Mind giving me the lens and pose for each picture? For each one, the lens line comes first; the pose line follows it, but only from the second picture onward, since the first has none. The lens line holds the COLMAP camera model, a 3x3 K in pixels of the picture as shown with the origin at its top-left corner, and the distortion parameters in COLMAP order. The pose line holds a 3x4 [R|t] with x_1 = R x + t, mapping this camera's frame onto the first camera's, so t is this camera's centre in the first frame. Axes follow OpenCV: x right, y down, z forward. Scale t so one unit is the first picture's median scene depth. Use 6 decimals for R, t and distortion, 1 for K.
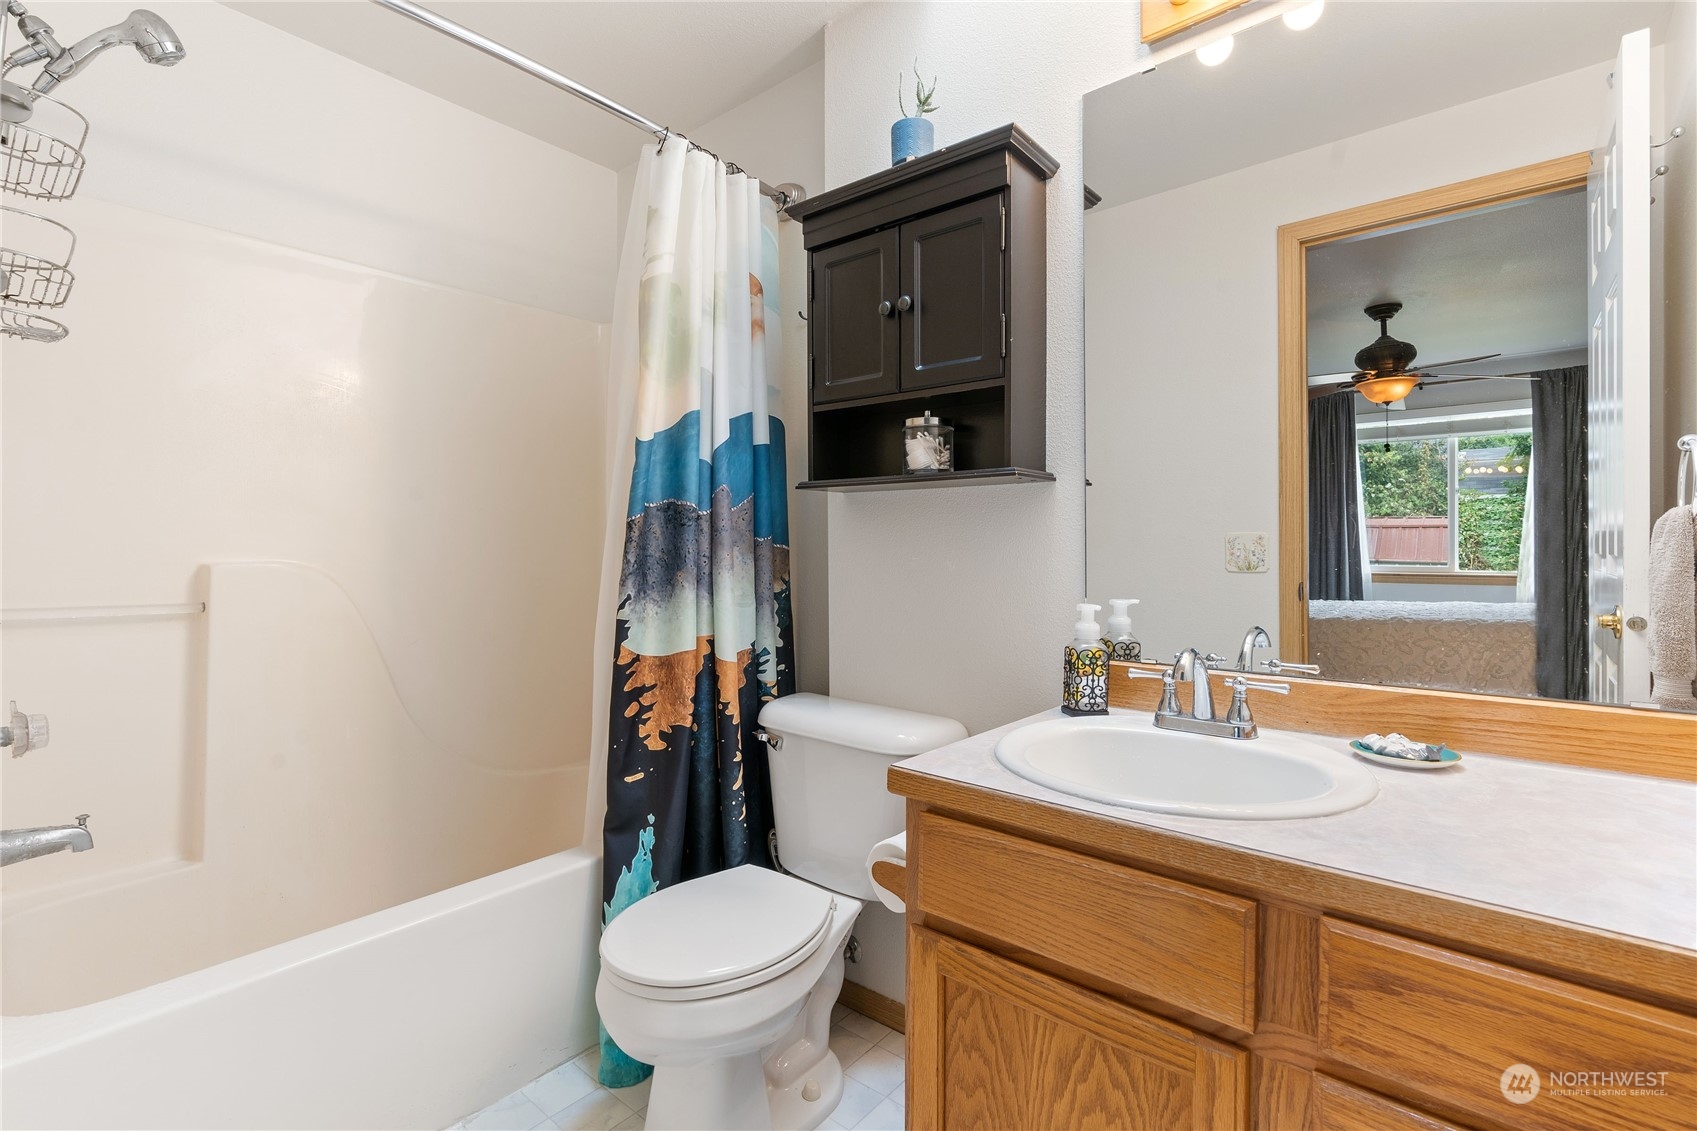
lens RADIAL K [[779.0, 0, 851.4], [0, 779.0, 559.7], [0, 0, 1]] dist [-0.001336, 0.001266]
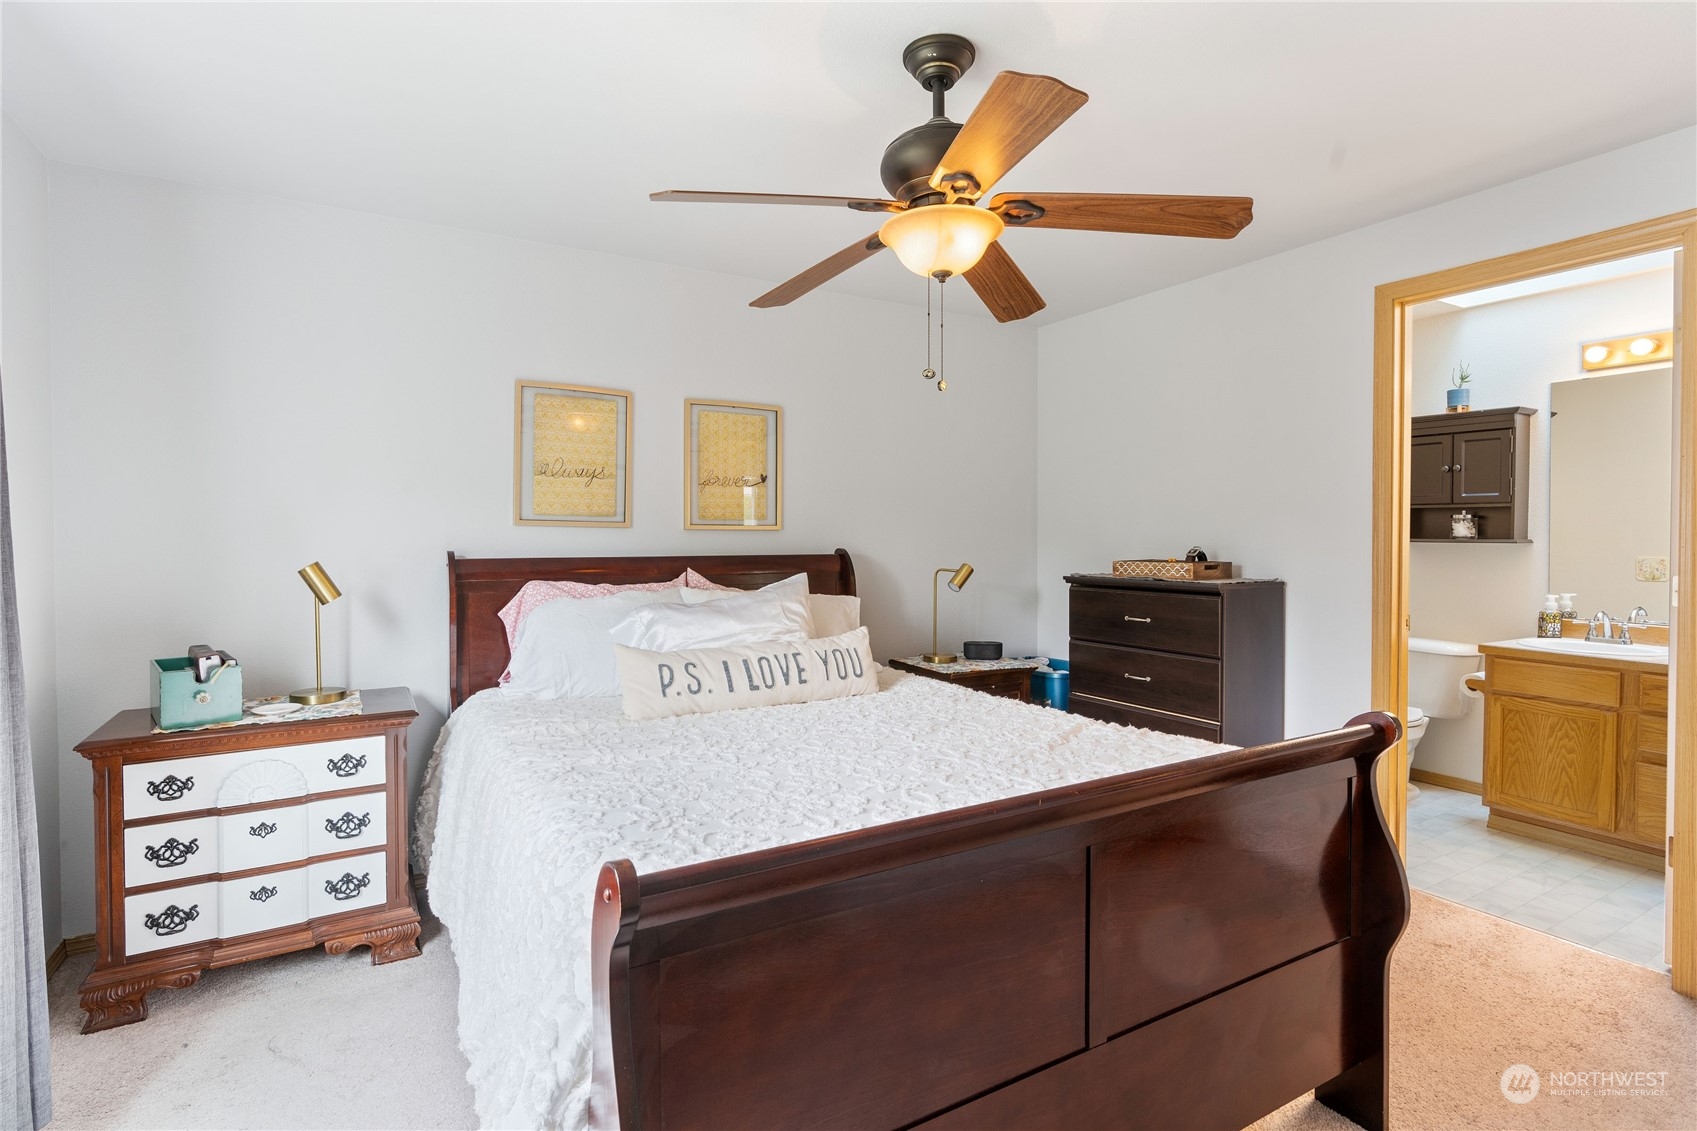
lens RADIAL K [[829.0, 0, 841.8], [0, 829.0, 552.2], [0, 0, 1]] dist [0.003872, 0.001003]
pose [[0.941196, 0.010114, -0.337710, -0.921192], [-0.008097, 0.999940, 0.007381, -0.079995], [0.337764, -0.004212, 0.941221, -2.235047]]
